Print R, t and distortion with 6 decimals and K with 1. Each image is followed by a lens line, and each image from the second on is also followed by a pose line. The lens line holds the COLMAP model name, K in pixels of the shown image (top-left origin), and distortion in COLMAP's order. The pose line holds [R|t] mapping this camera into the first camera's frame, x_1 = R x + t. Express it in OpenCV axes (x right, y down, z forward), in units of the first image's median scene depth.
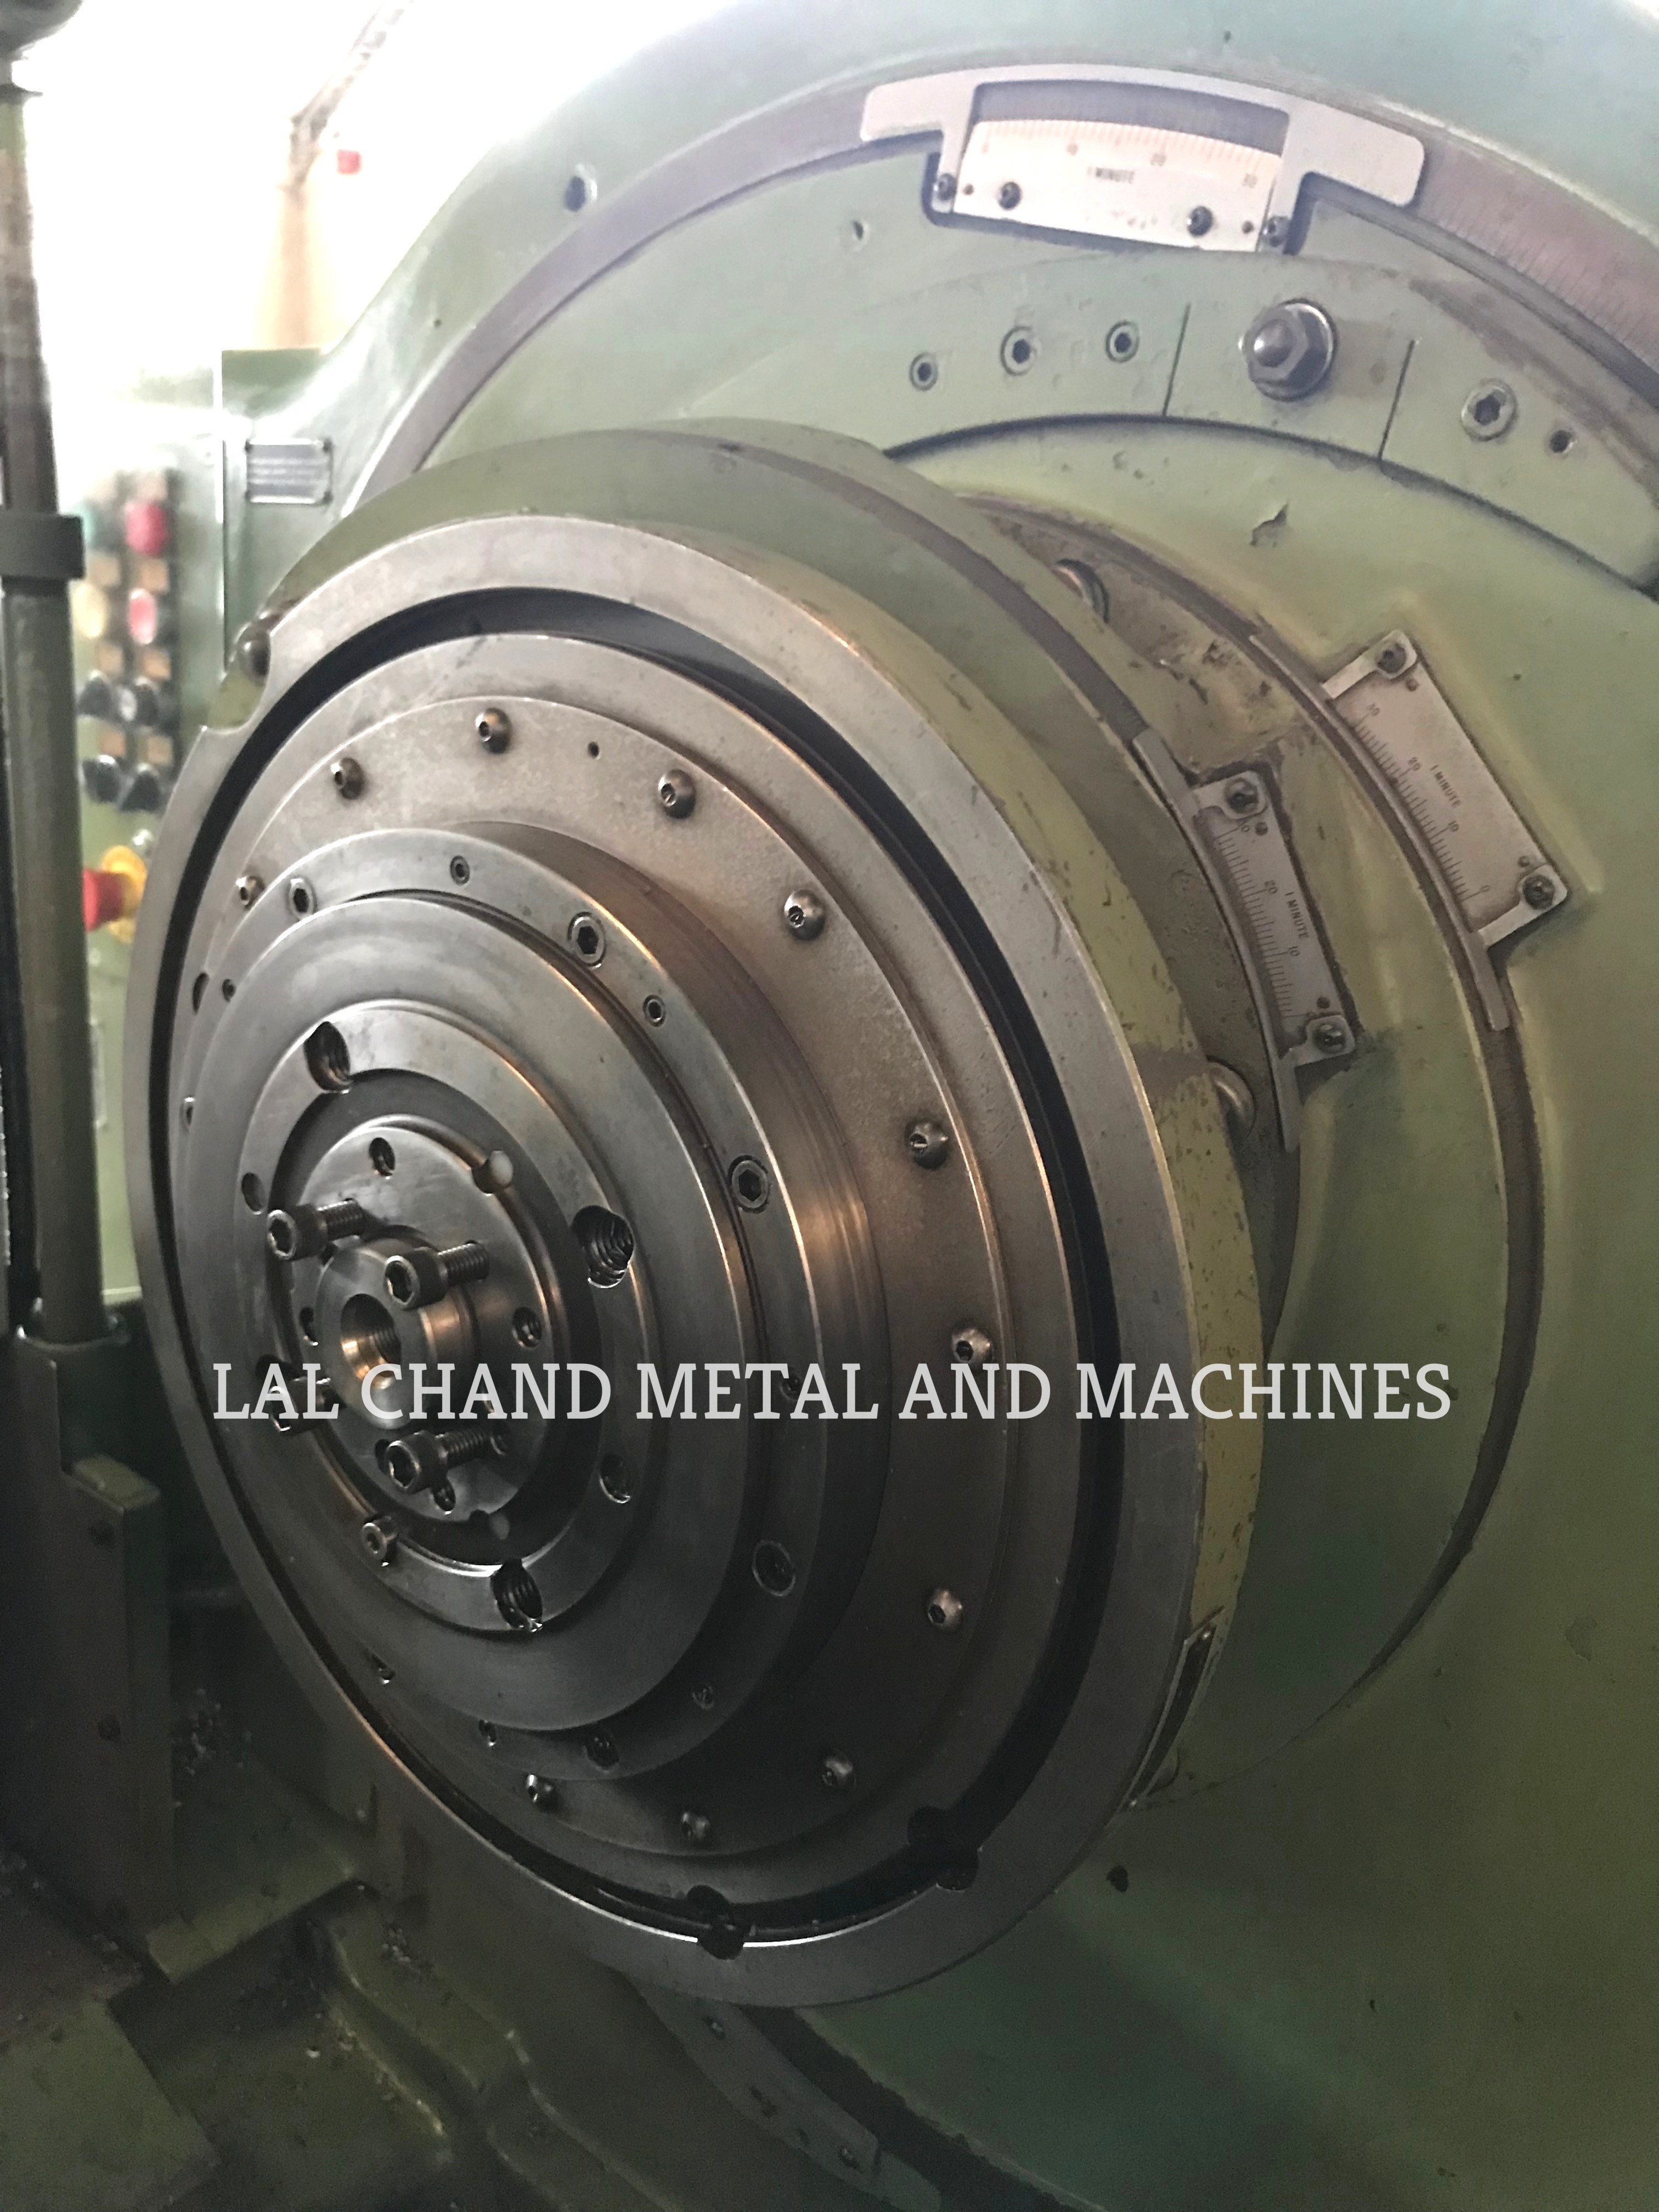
lens RADIAL K [[1828.3, 0, 825.2], [0, 1828.3, 1094.1], [0, 0, 1]] dist [0.028774, 0.000559]
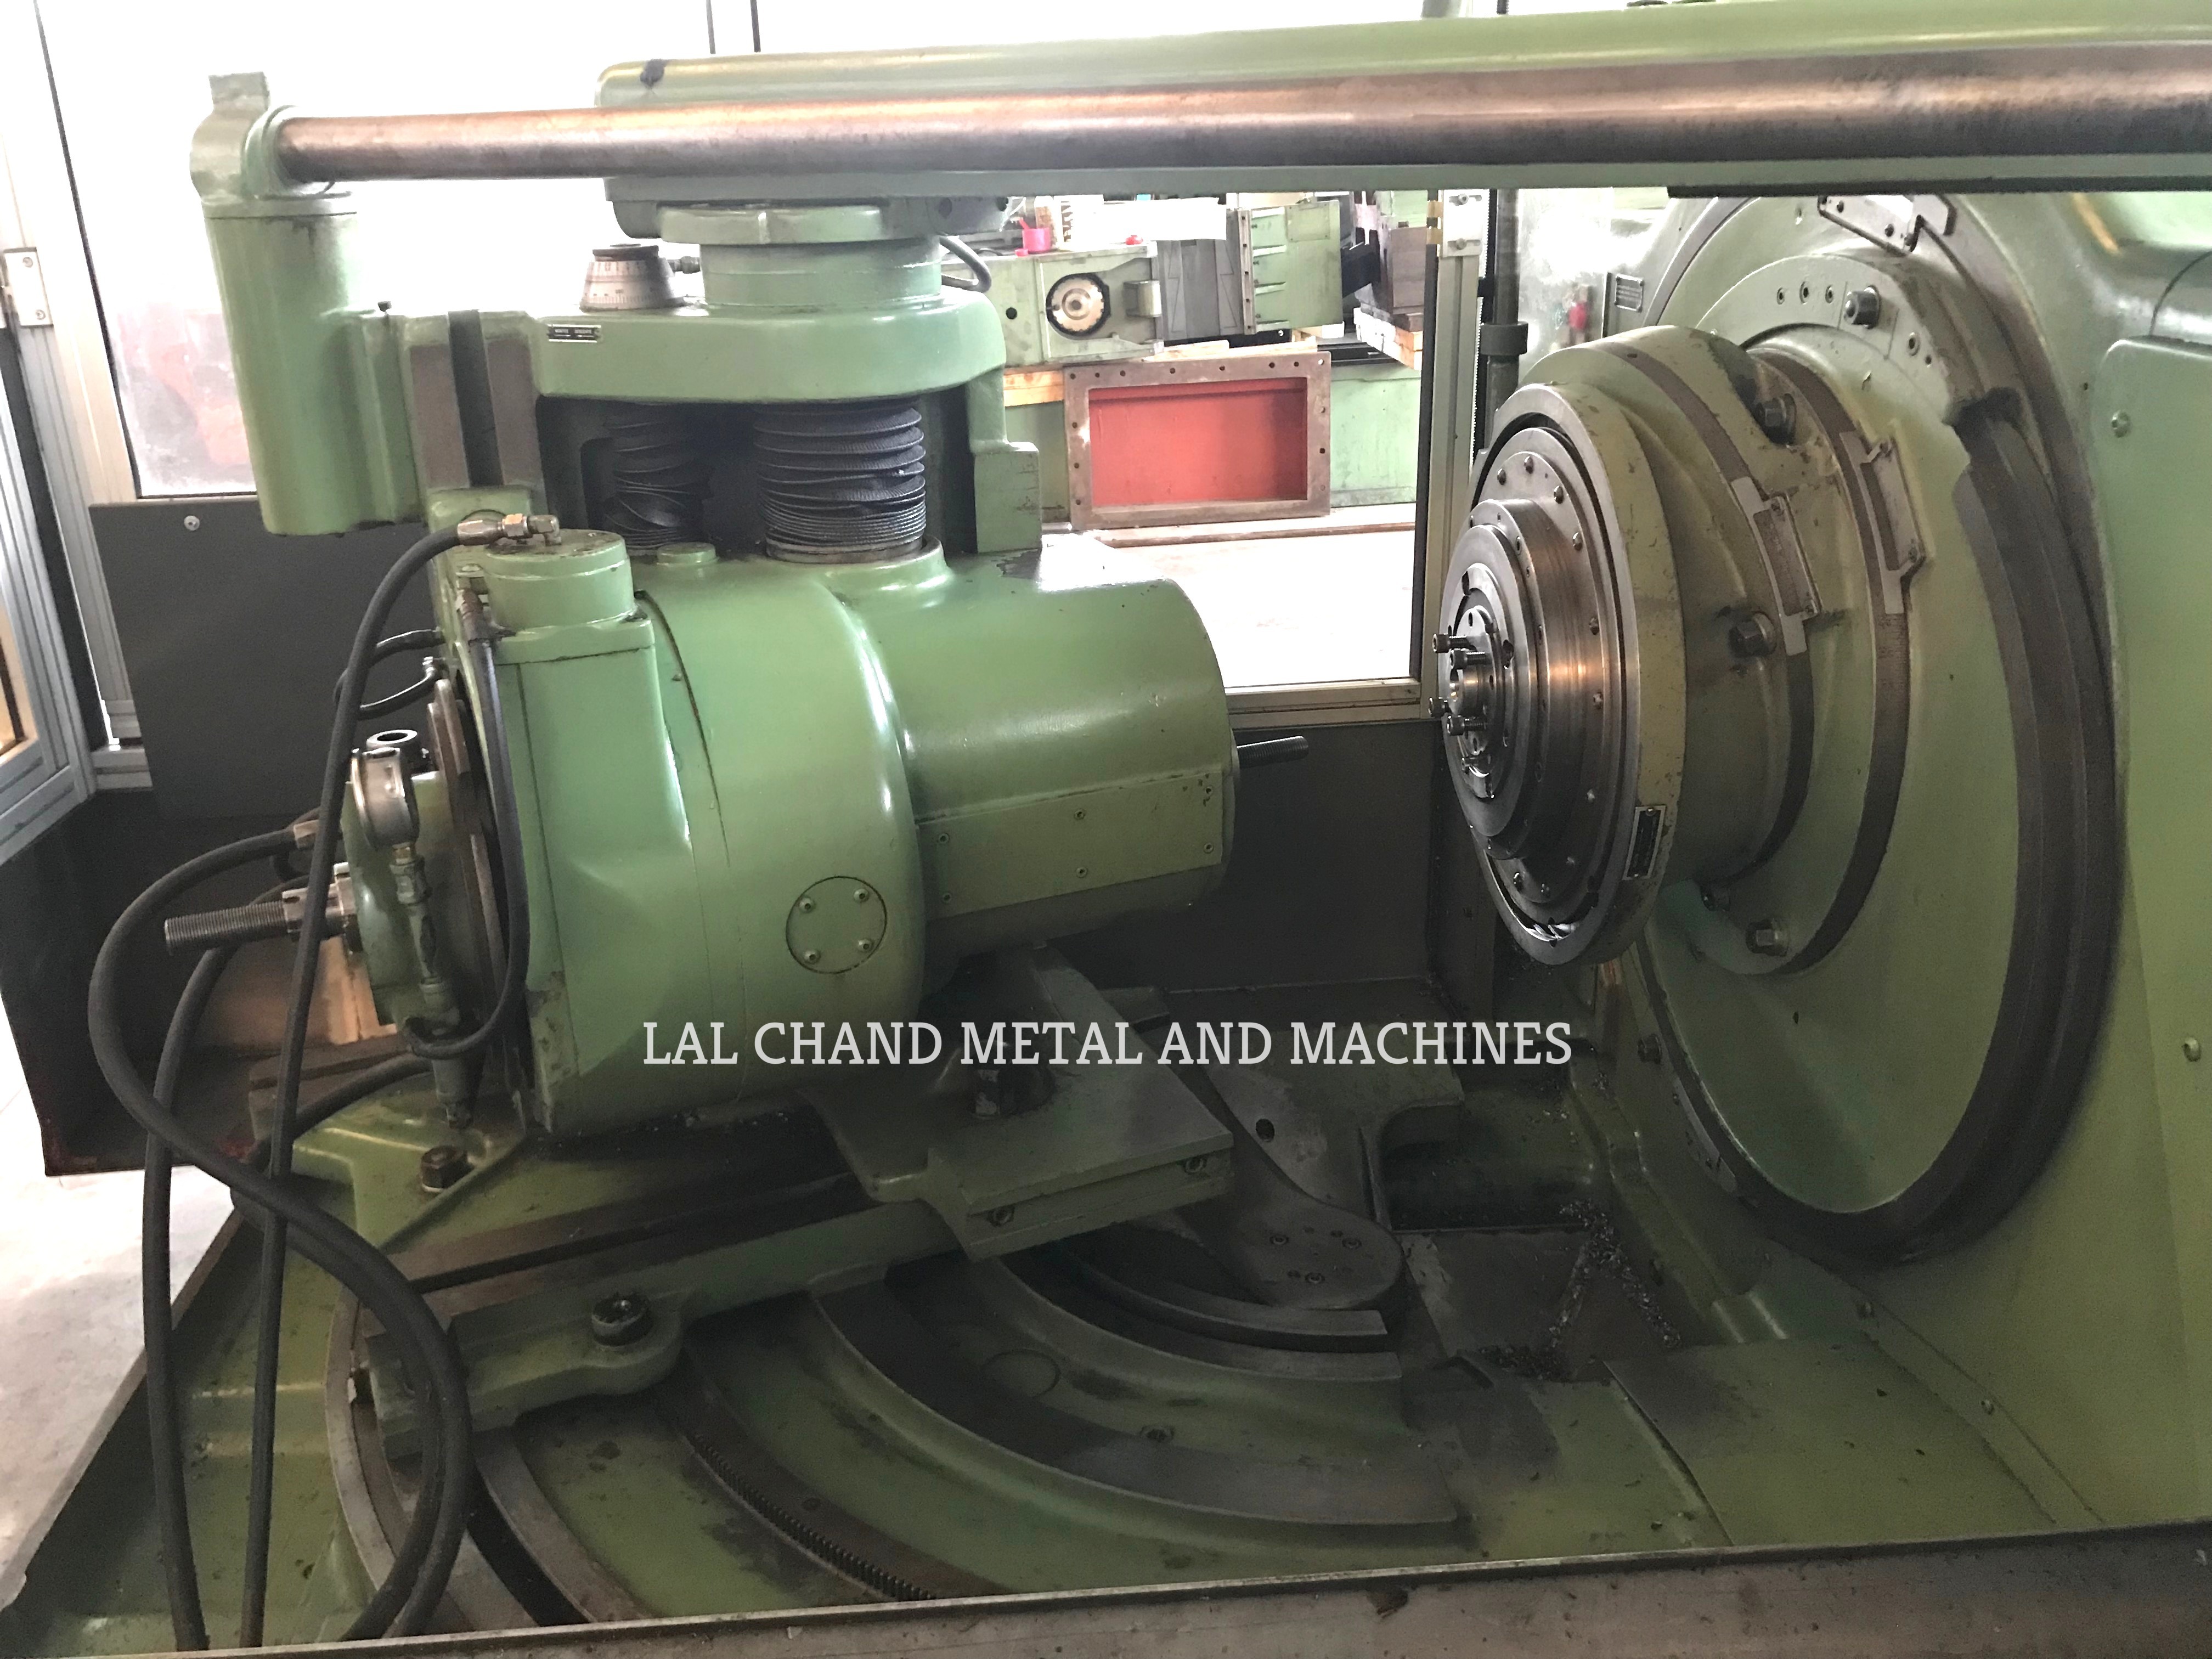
lens RADIAL K [[1828.3, 0, 1110.0], [0, 1828.3, 832.0], [0, 0, 1]] dist [0.028774, 0.000559]
pose [[0.692743, 0.181036, -0.698093, 1.343127], [-0.117542, 0.983380, 0.138378, 0.030238], [0.711542, -0.013805, 0.702508, -1.310625]]
